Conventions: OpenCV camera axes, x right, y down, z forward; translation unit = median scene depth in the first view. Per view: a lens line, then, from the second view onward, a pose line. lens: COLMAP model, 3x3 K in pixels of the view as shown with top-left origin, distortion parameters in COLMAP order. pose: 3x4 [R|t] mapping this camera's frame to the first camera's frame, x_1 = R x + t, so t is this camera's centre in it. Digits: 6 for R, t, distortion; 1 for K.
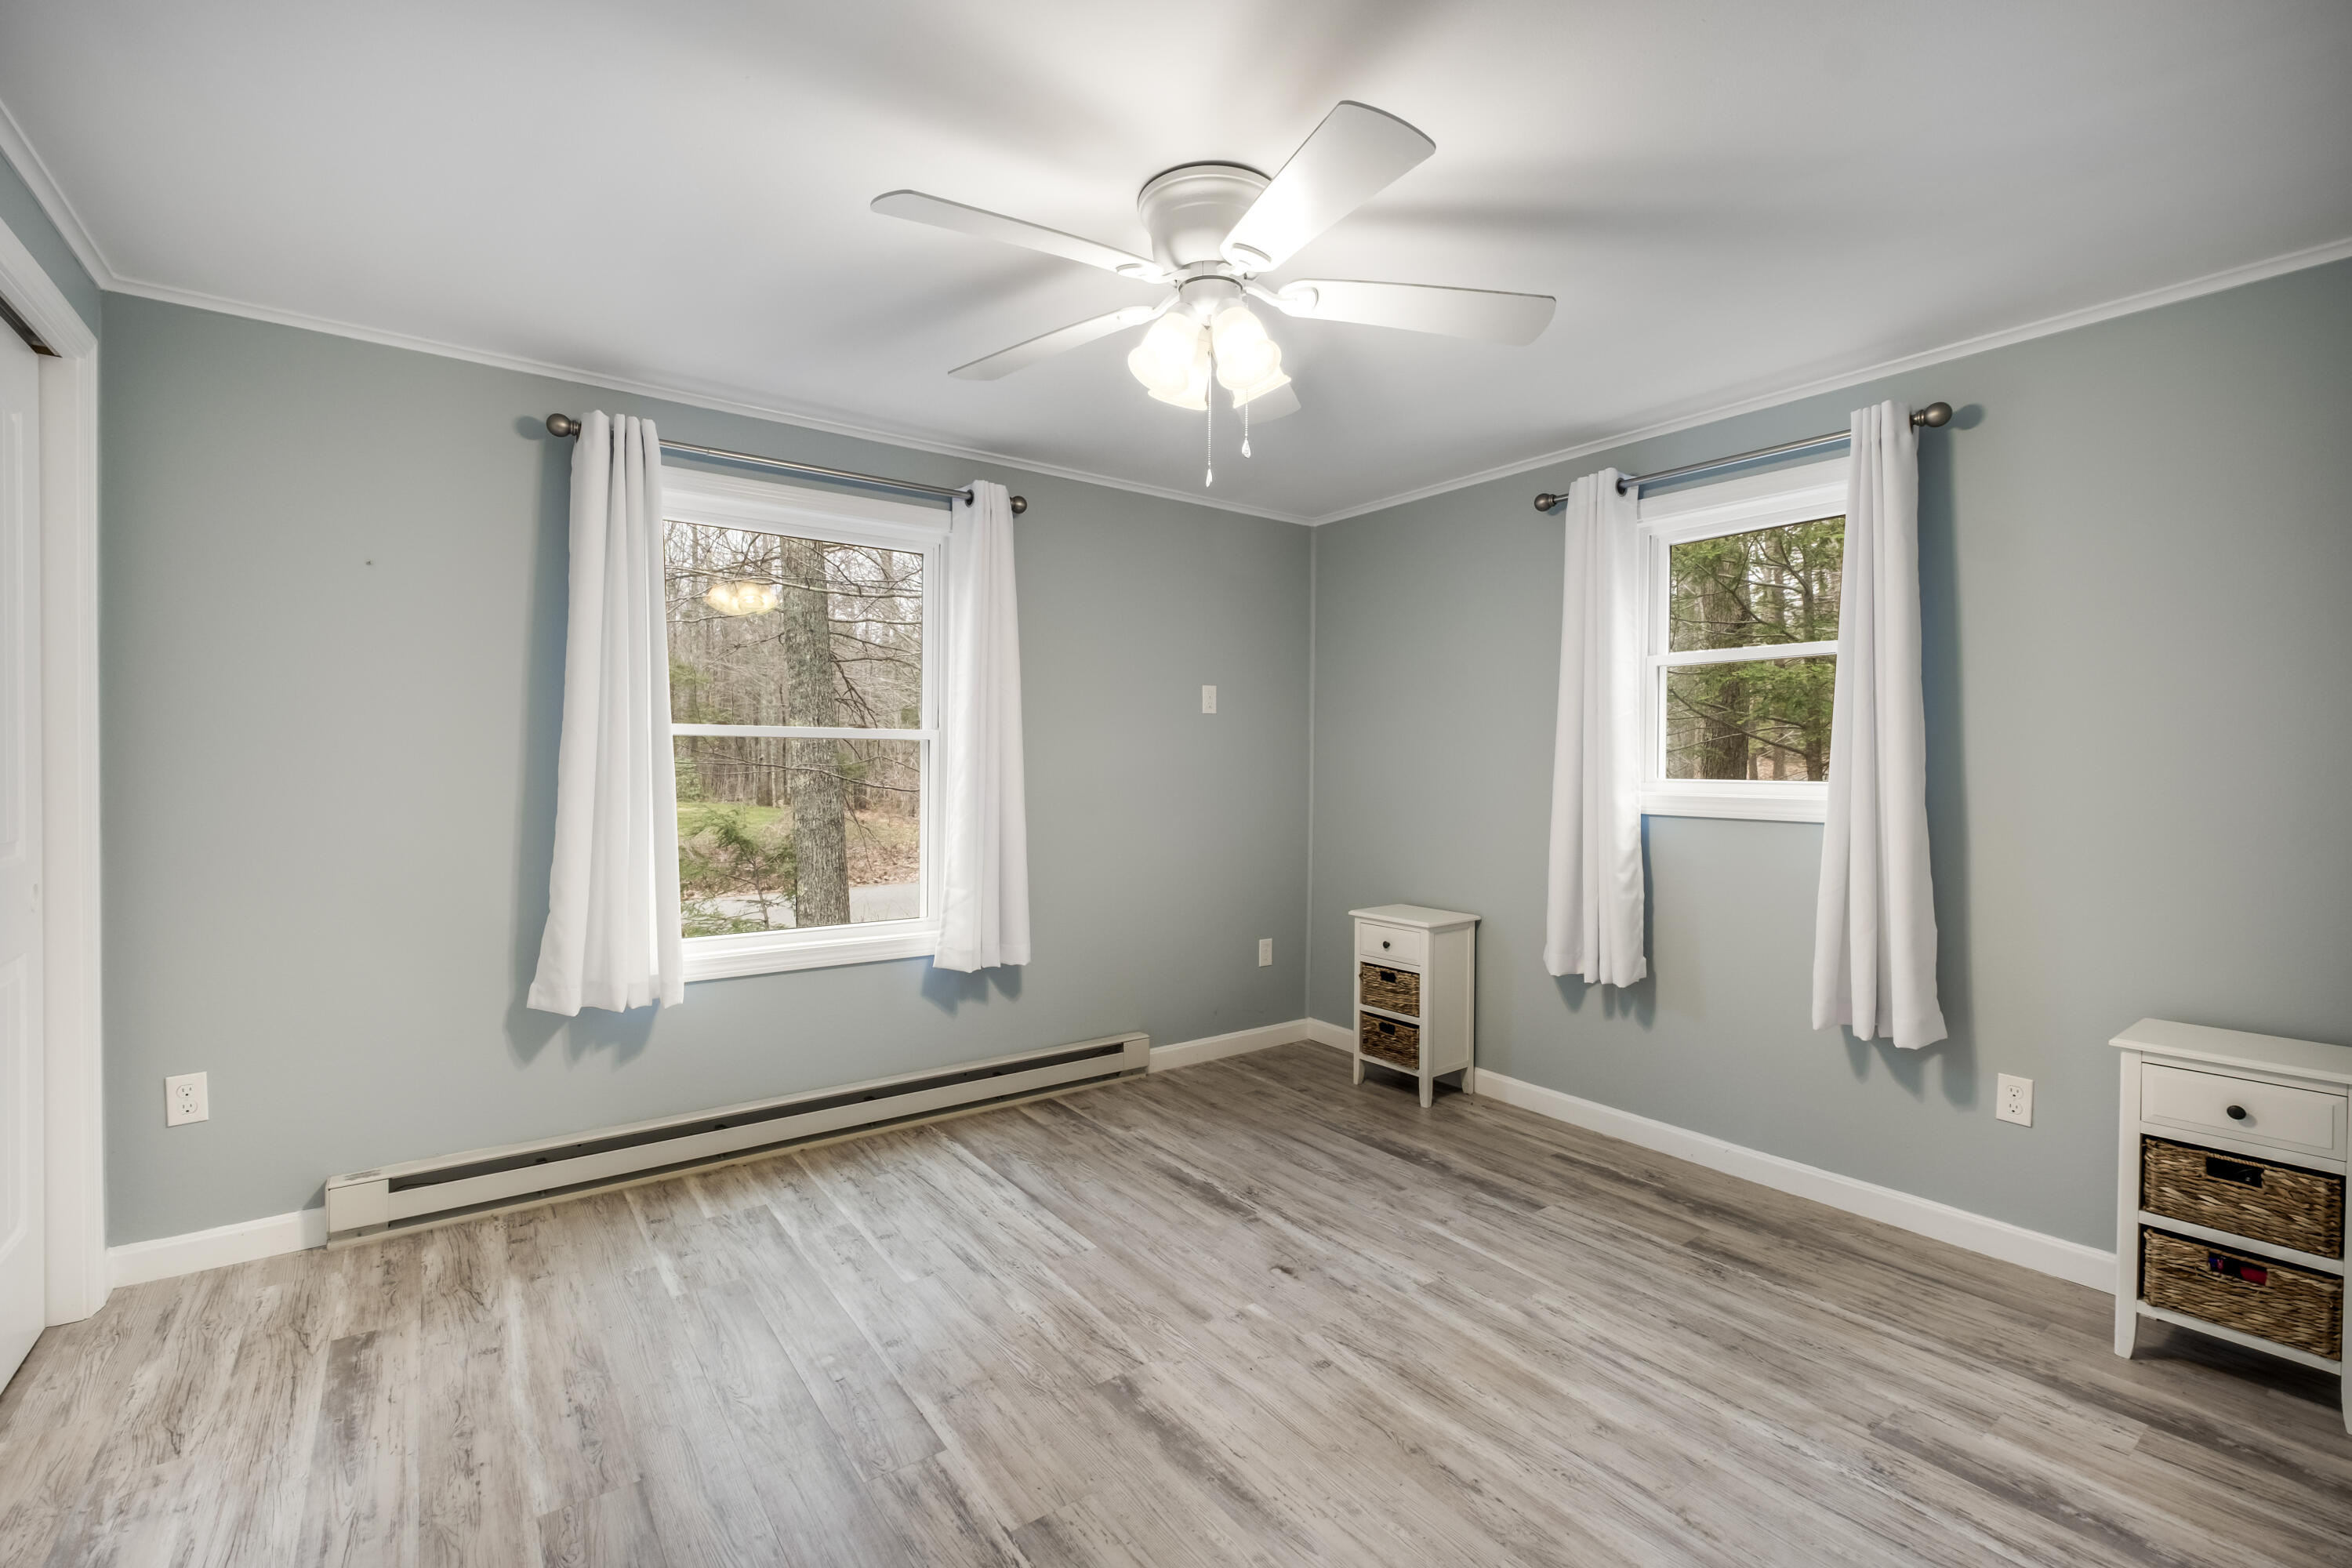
lens RADIAL K [[1028.4, 0, 1171.3], [0, 1028.4, 779.4], [0, 0, 1]] dist [0.001987, -0.004551]
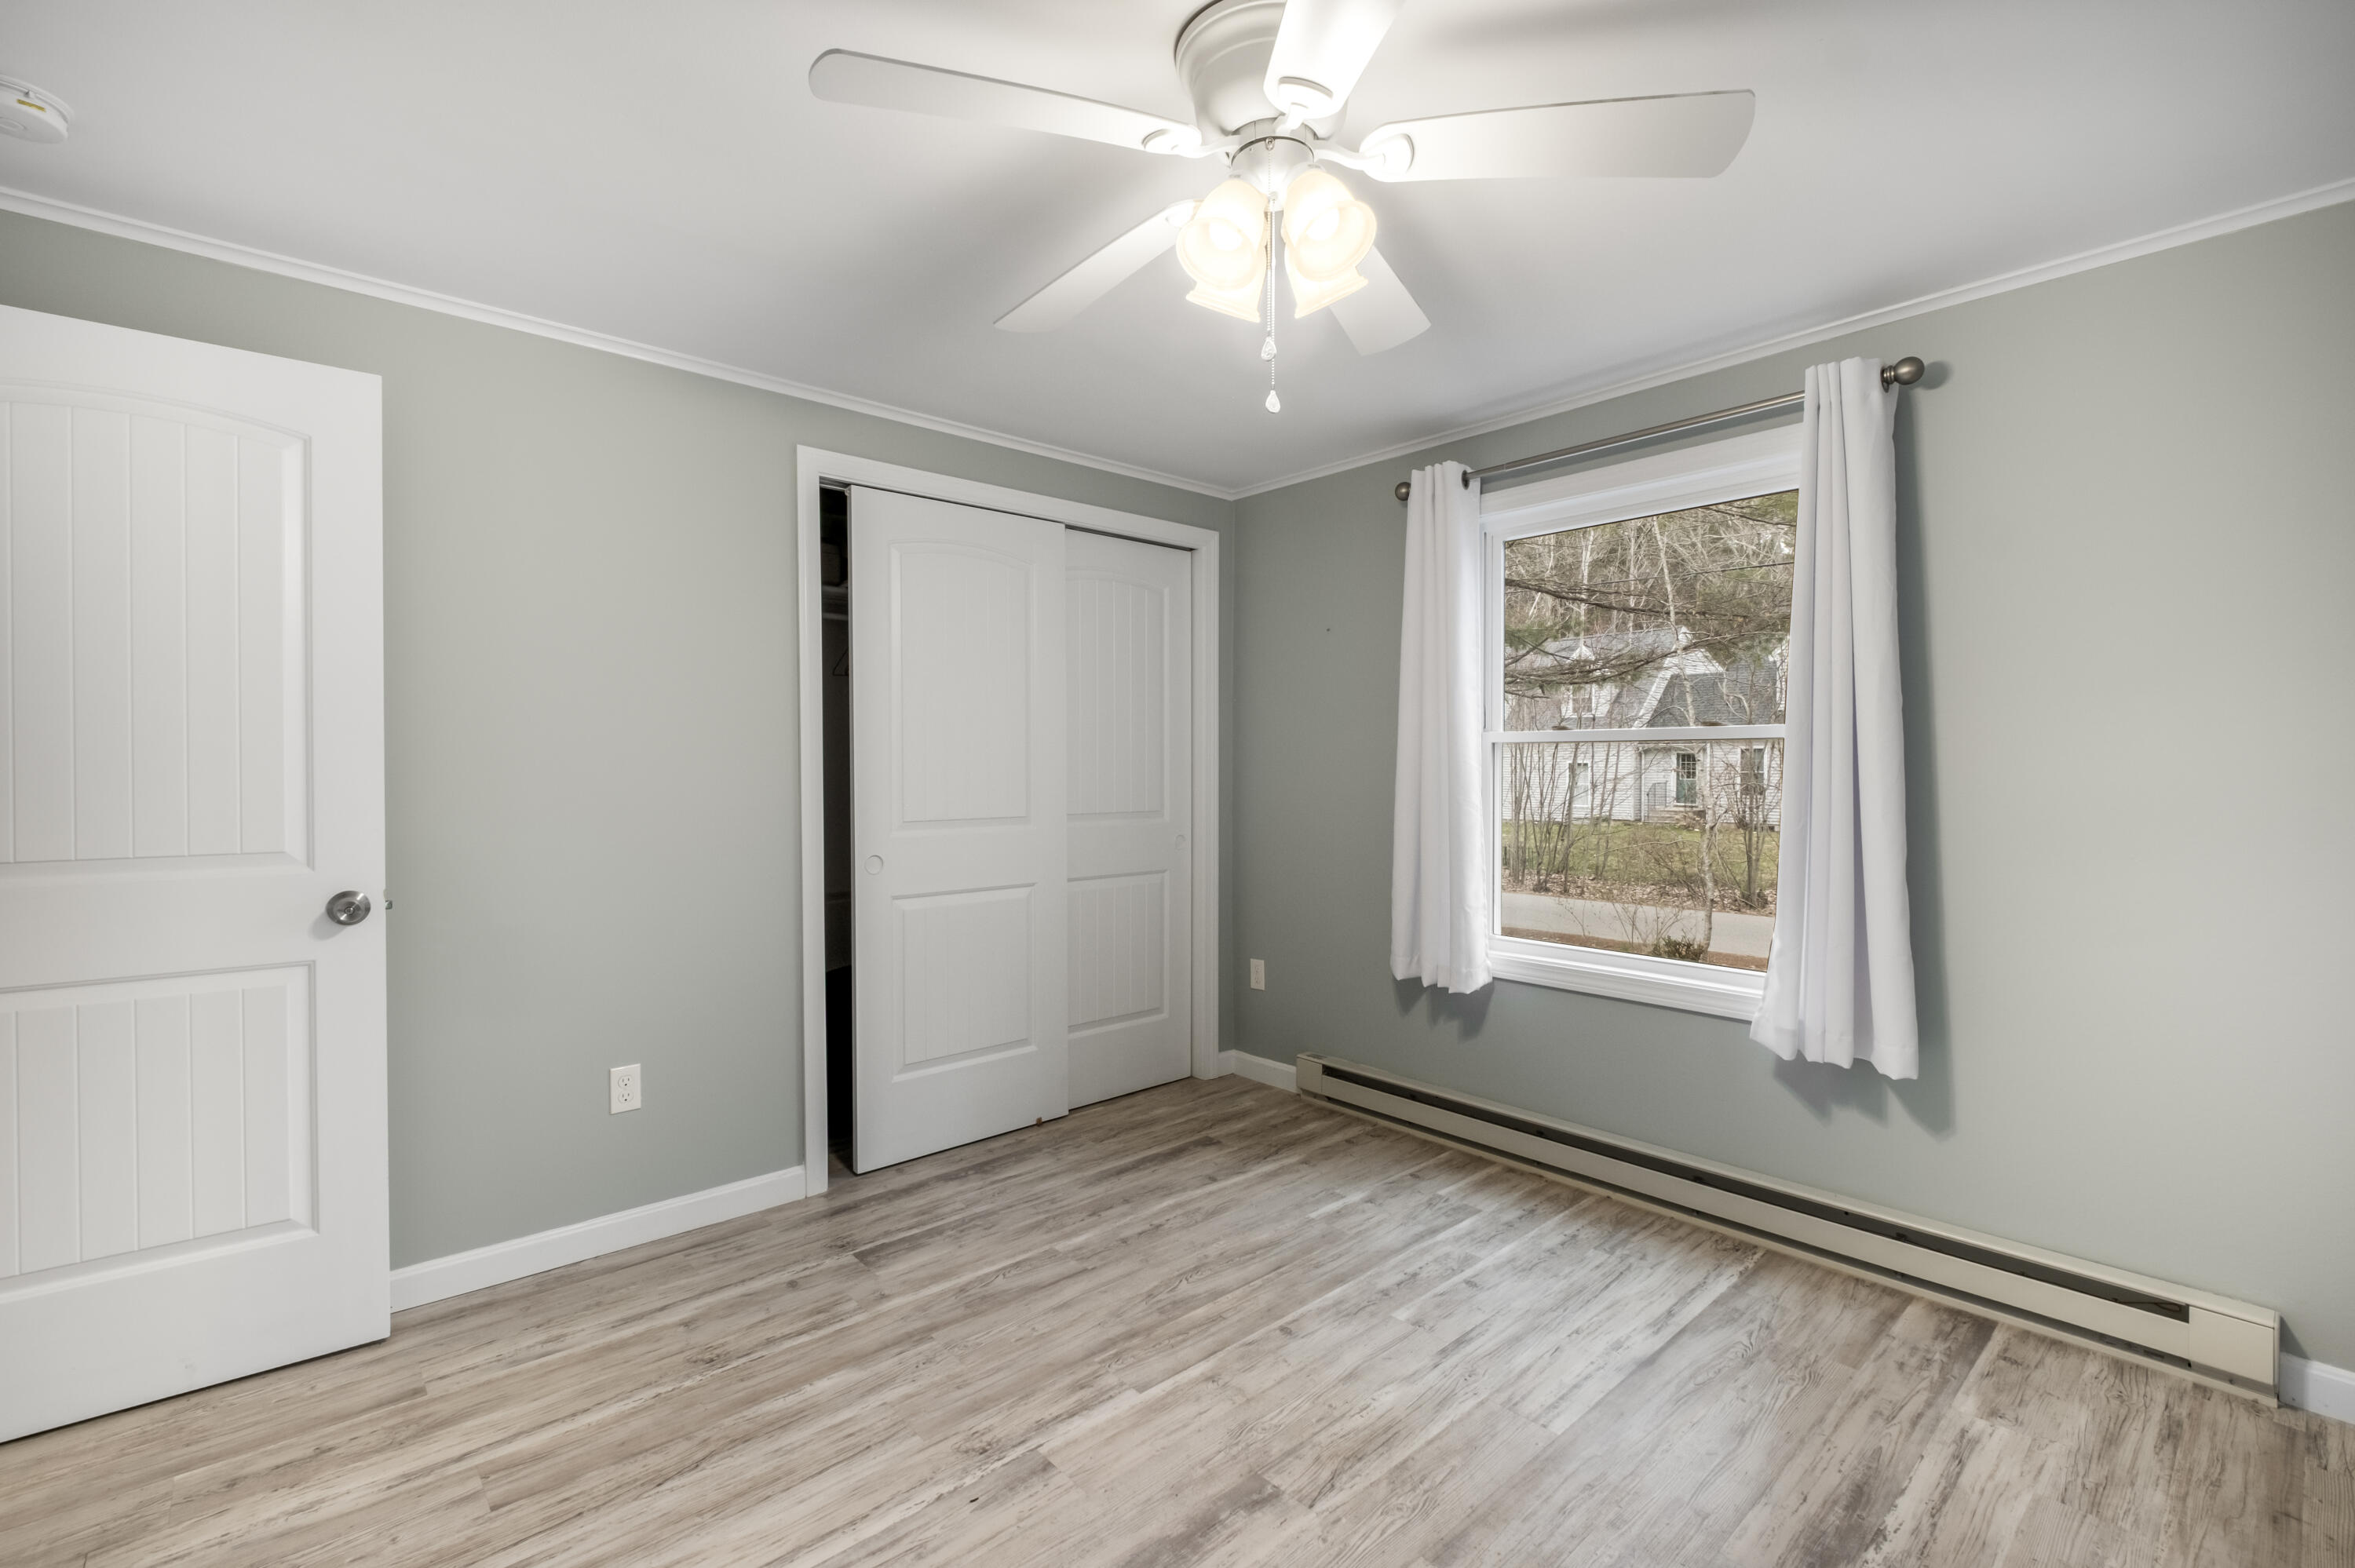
lens RADIAL K [[1029.5, 0, 1173.9], [0, 1029.5, 770.8], [0, 0, 1]] dist [0.001987, -0.004551]
pose [[0.100418, 0.000811, -0.994945, 0.563337], [-0.014169, 0.999899, -0.000615, -0.009502], [0.994844, 0.014160, 0.100419, 0.585920]]
